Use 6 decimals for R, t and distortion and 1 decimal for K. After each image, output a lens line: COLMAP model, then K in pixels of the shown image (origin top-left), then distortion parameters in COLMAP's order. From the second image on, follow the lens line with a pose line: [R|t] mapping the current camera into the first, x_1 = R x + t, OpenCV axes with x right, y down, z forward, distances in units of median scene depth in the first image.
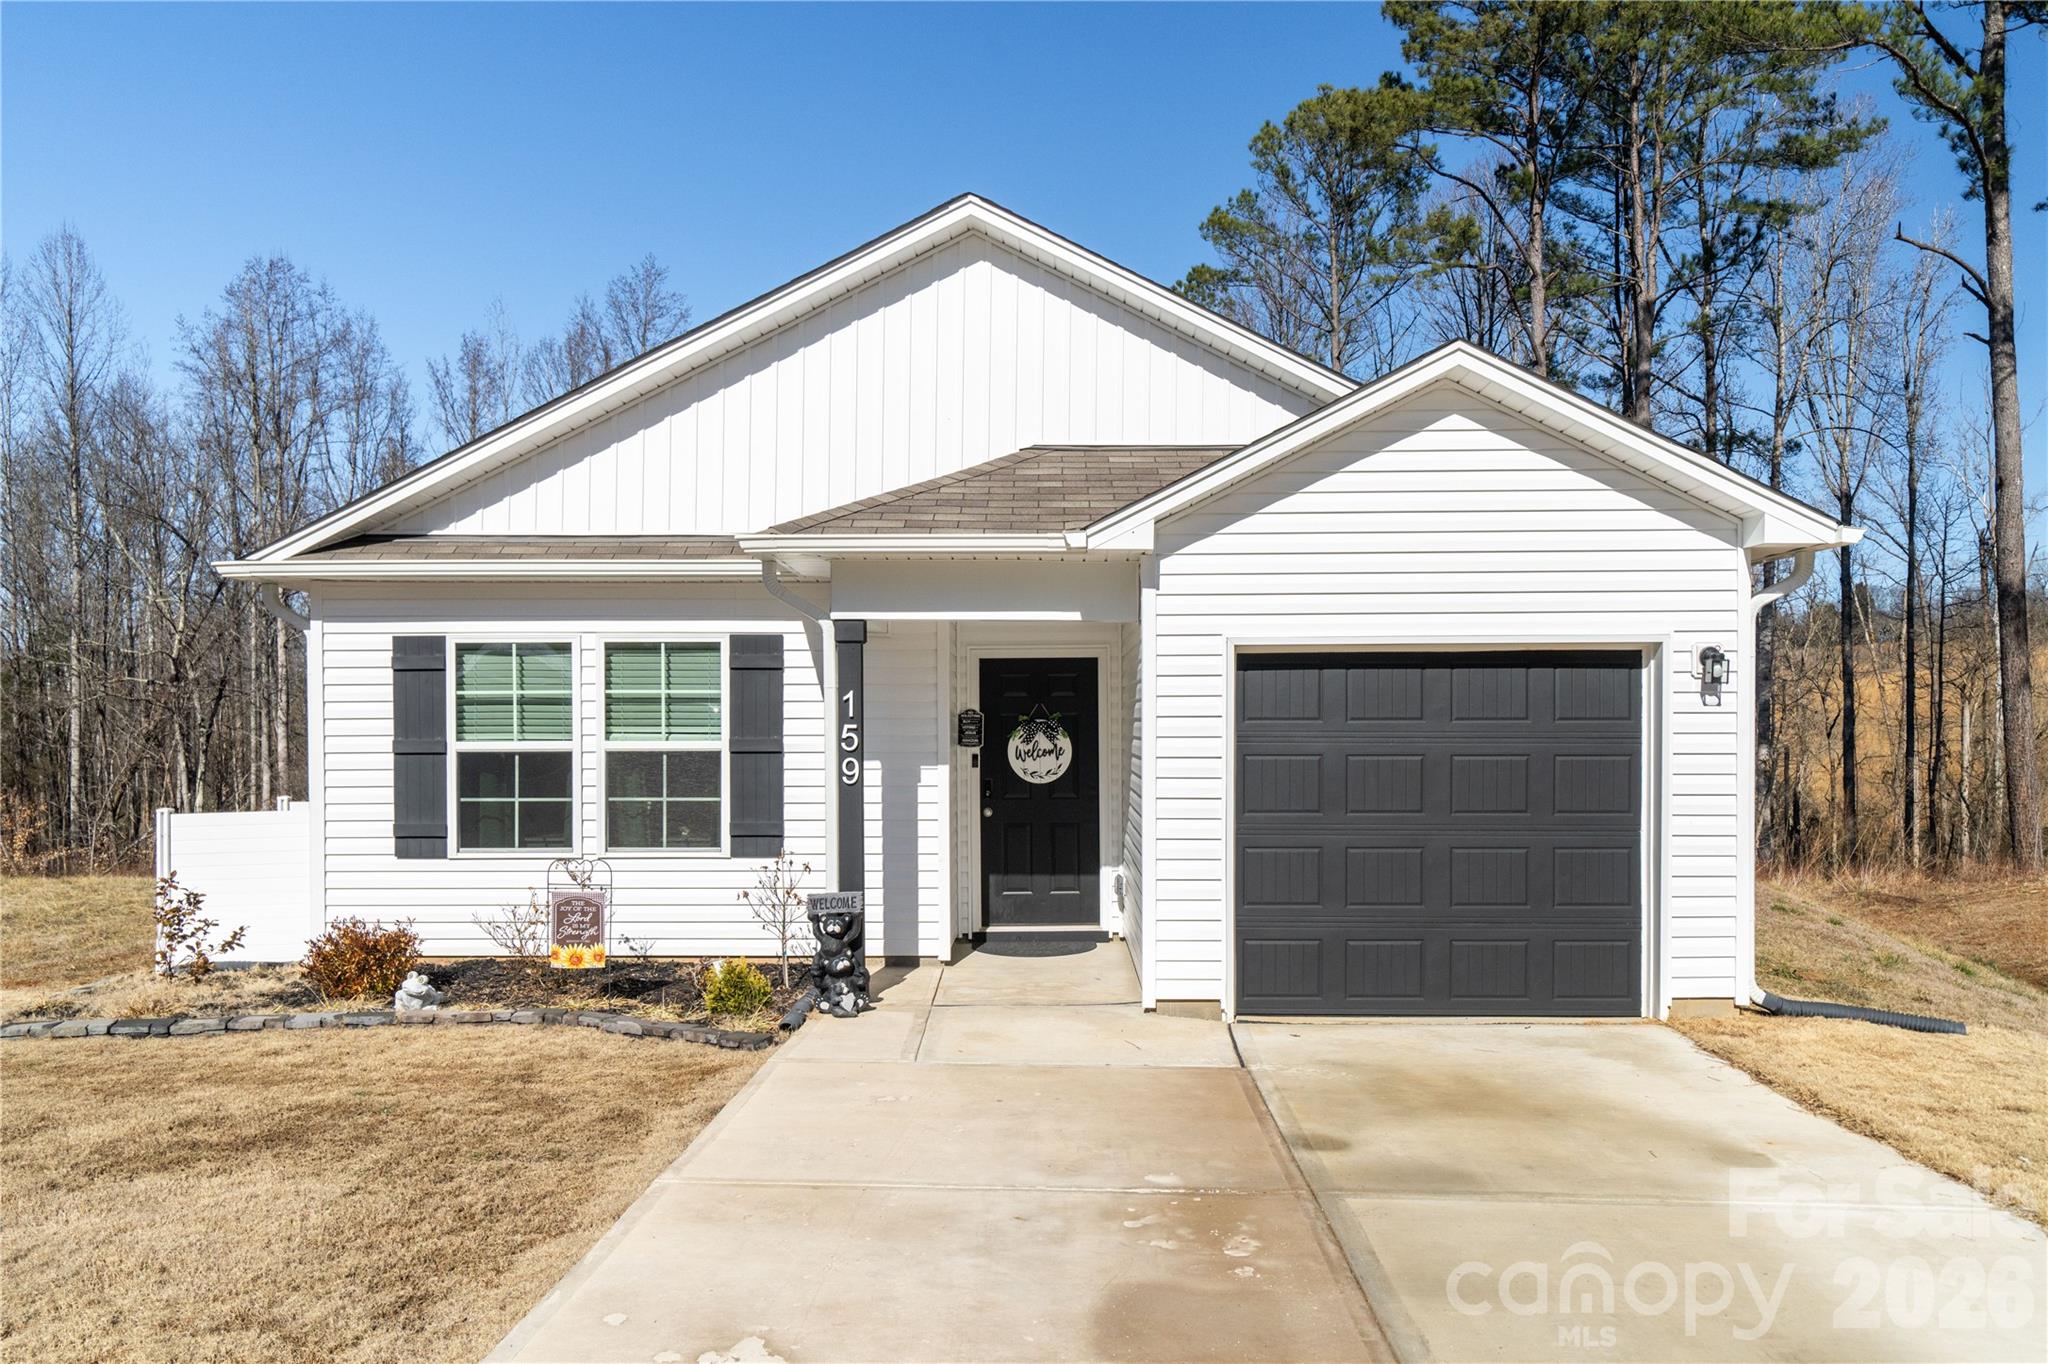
lens RADIAL K [[1441.9, 0, 1033.3], [0, 1441.9, 720.5], [0, 0, 1]] dist [0.007403, -0.001440]
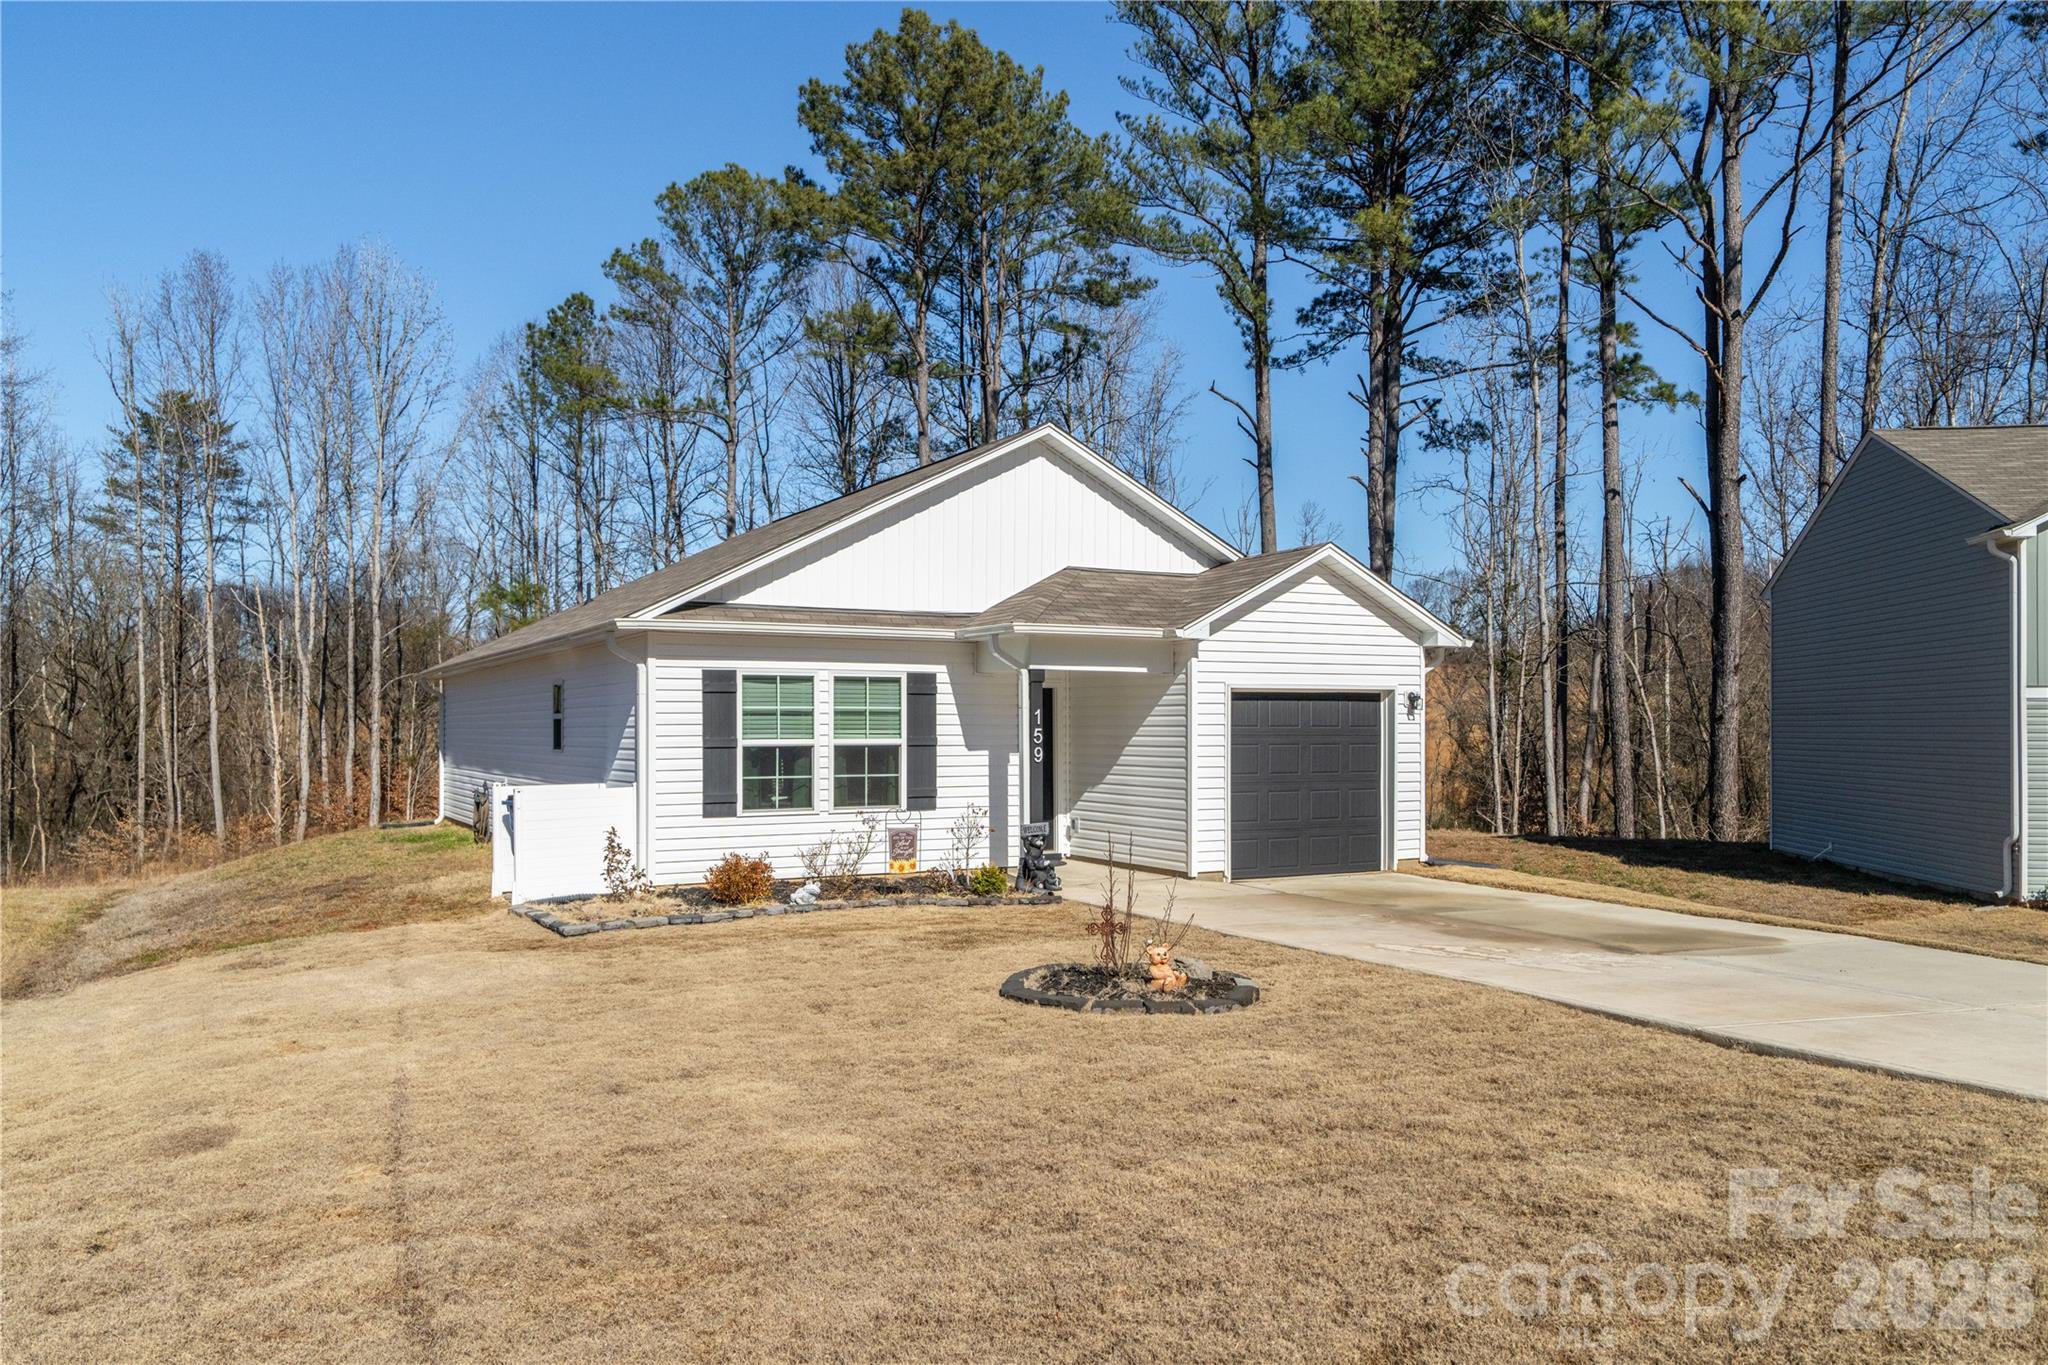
lens RADIAL K [[1392.5, 0, 1022.0], [0, 1392.5, 692.7], [0, 0, 1]] dist [0.000811, 0.000084]
pose [[0.876185, 0.013241, 0.481793, -0.847157], [-0.002504, 0.999734, -0.022922, -0.001902], [-0.481969, 0.018878, 0.875985, -0.426292]]
